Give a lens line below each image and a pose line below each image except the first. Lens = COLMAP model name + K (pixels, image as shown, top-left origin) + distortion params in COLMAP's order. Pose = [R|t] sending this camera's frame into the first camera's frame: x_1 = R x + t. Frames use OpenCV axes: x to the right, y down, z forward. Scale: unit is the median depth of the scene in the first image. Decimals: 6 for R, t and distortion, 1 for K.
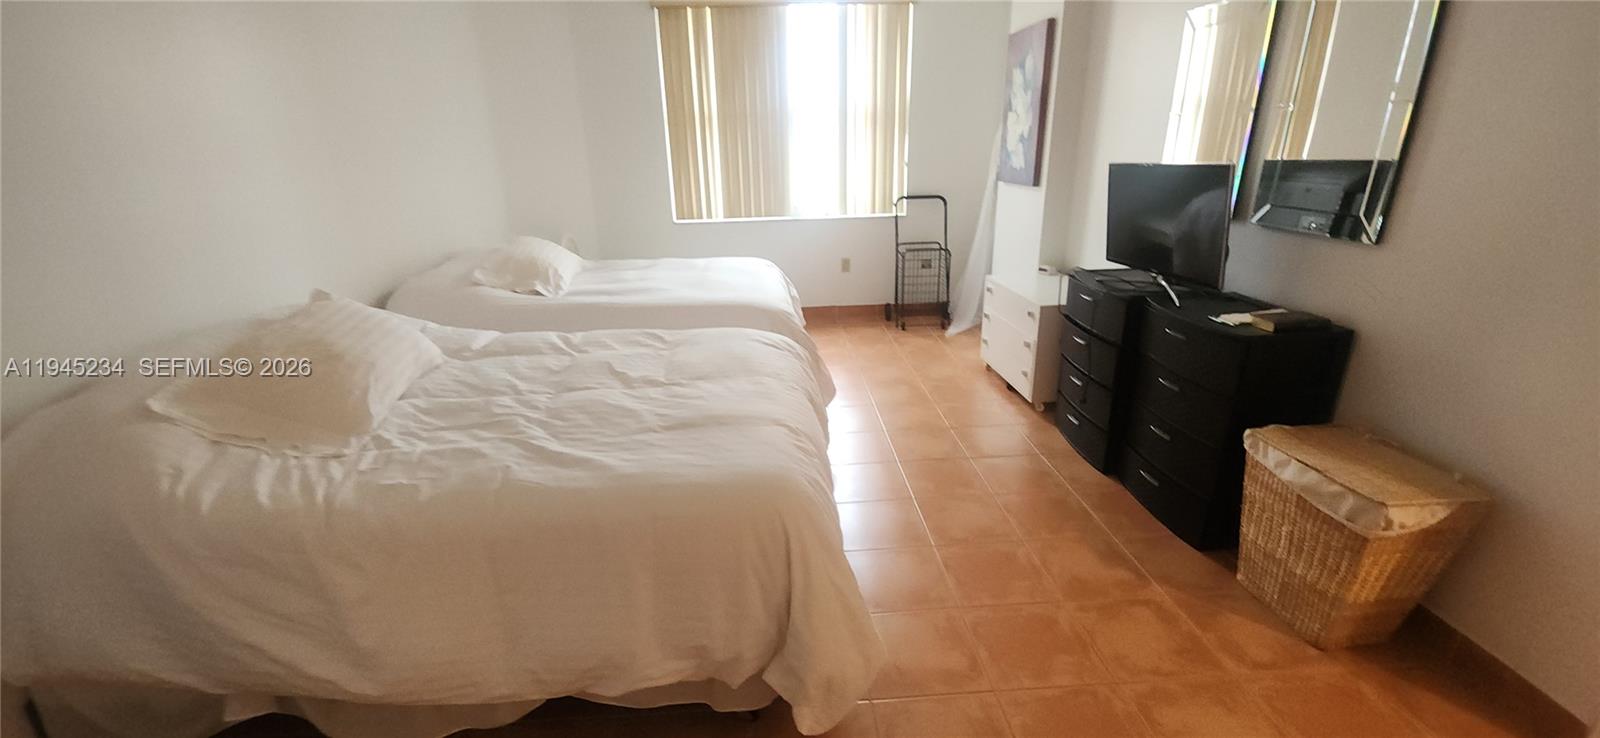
lens RADIAL K [[644.4, 0, 801.4], [0, 644.4, 370.3], [0, 0, 1]] dist [0.000325, -0.002790]
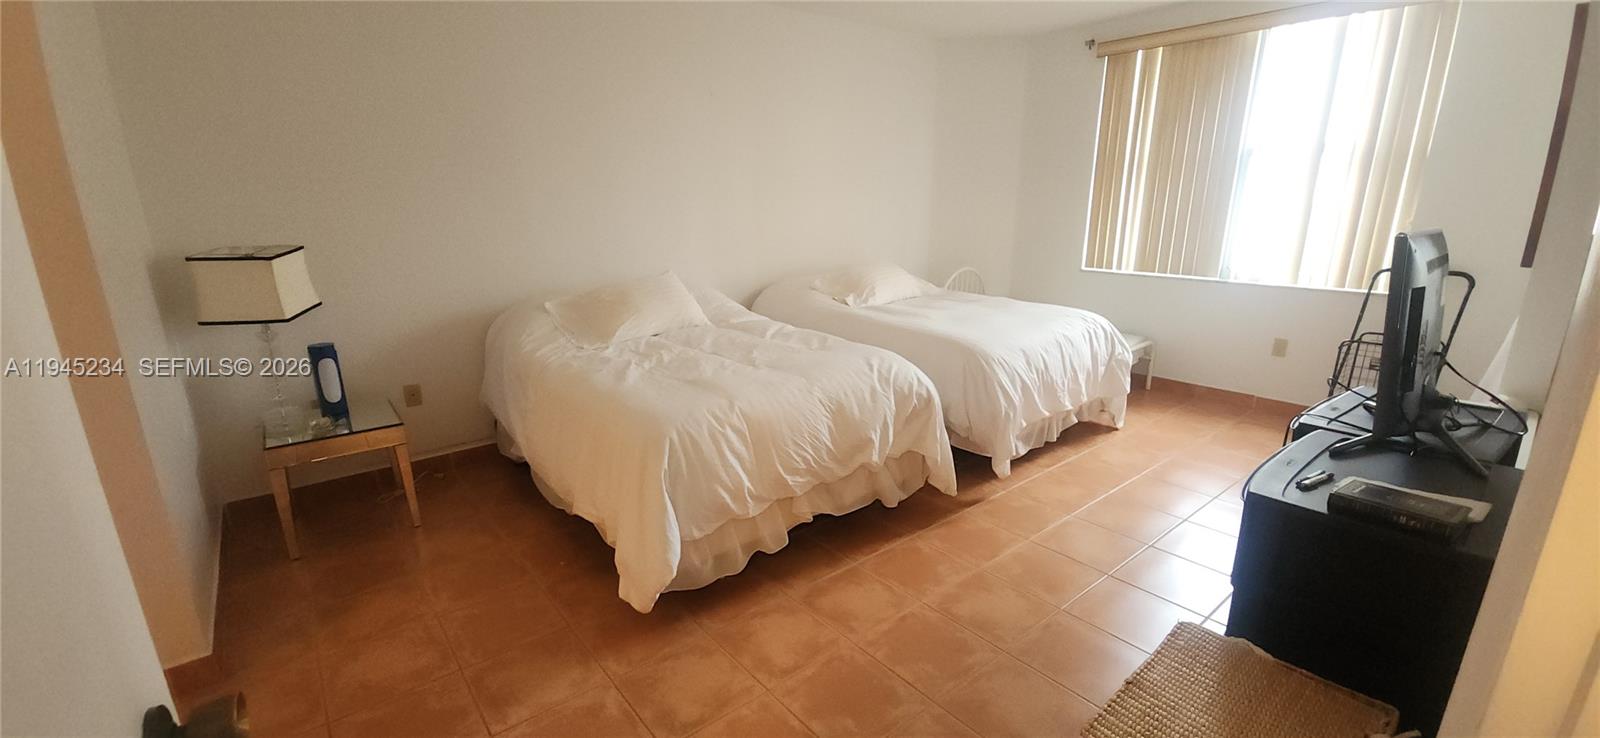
lens RADIAL K [[644.4, 0, 798.2], [0, 644.4, 367.8], [0, 0, 1]] dist [0.000325, -0.002790]
pose [[0.578823, 0.224555, -0.783925, 0.358104], [-0.276077, 0.958530, 0.070725, -0.037259], [0.767298, 0.175486, 0.616814, 0.093906]]
